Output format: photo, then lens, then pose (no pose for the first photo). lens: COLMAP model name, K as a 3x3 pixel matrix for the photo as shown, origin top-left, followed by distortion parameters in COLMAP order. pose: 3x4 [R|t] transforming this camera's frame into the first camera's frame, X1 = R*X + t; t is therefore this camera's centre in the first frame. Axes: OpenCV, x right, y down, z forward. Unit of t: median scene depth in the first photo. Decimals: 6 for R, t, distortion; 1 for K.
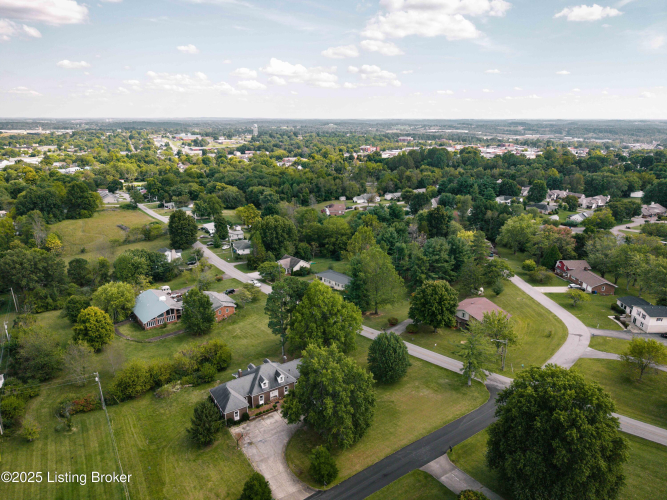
lens RADIAL K [[447.1, 0, 335.3], [0, 447.1, 250.3], [0, 0, 1]] dist [0.030255, -0.035513]
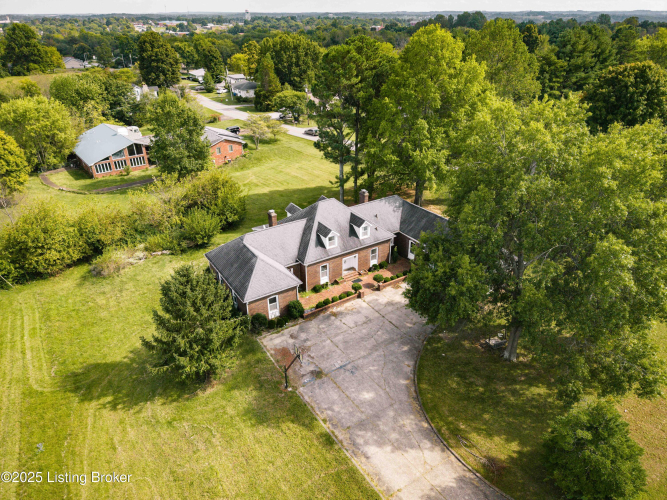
lens RADIAL K [[447.1, 0, 335.3], [0, 447.1, 250.3], [0, 0, 1]] dist [0.030255, -0.035513]
pose [[0.999967, -0.008062, 0.000642, -0.071061], [0.007777, 0.980341, 0.197159, 0.103252], [-0.002219, -0.197148, 0.980371, 0.265619]]
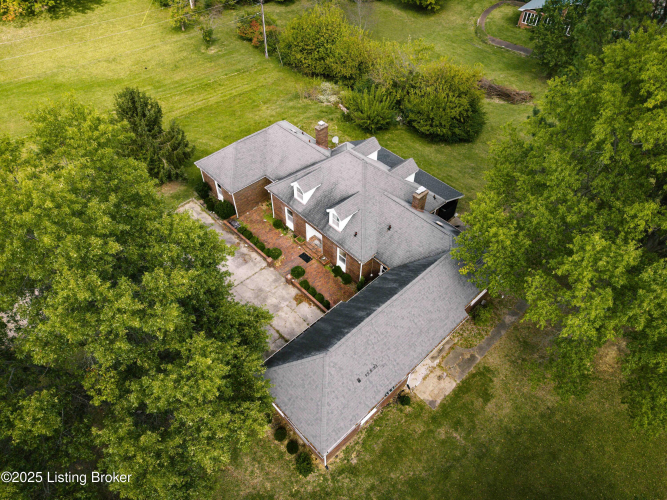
lens RADIAL K [[447.1, 0, 335.3], [0, 447.1, 250.3], [0, 0, 1]] dist [0.030255, -0.035513]
pose [[0.187236, 0.728900, -0.658519, 0.047183], [-0.290070, 0.681507, 0.671869, 0.043388], [0.938510, 0.065219, 0.339035, 0.421776]]
